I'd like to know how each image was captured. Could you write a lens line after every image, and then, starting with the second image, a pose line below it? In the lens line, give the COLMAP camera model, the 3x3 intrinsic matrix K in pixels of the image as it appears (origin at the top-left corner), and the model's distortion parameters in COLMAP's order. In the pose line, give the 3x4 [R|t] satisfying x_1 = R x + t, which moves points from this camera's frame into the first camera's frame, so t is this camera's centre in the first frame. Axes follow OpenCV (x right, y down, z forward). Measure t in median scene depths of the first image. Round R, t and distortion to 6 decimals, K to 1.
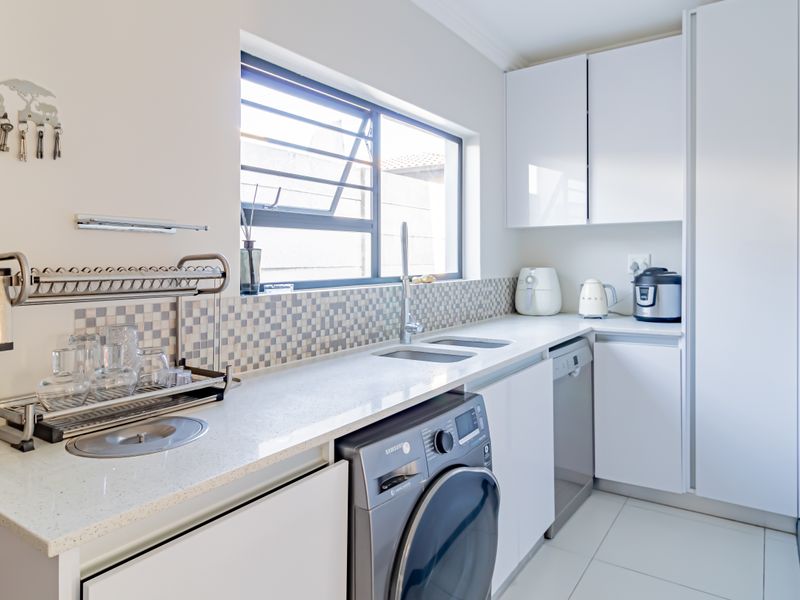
lens RADIAL K [[539.2, 0, 401.4], [0, 539.2, 299.4], [0, 0, 1]] dist [-0.002774, -0.001965]
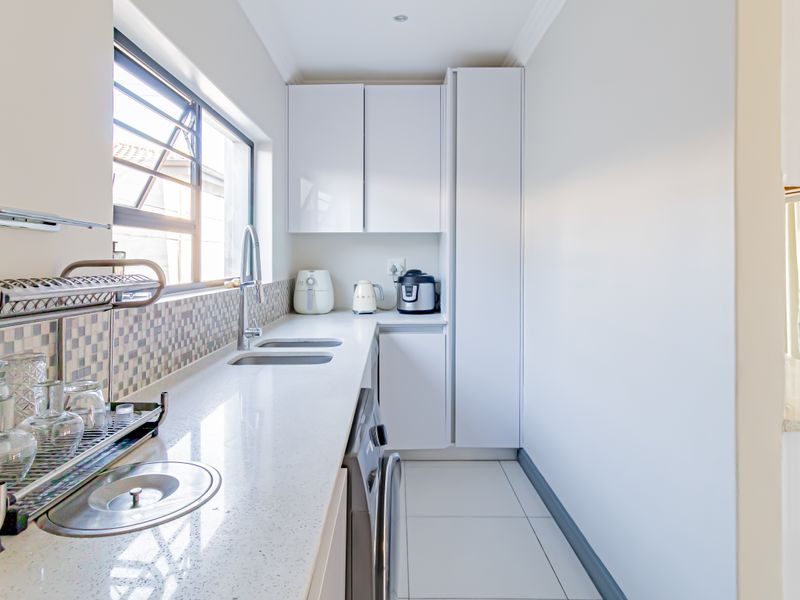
lens RADIAL K [[506.2, 0, 399.2], [0, 506.2, 299.9], [0, 0, 1]] dist [-0.020603, 0.005672]
pose [[0.826136, -0.038011, 0.562187, -0.235953], [0.035752, 0.999248, 0.015024, -0.010325], [-0.562335, 0.007687, 0.826873, 0.079668]]
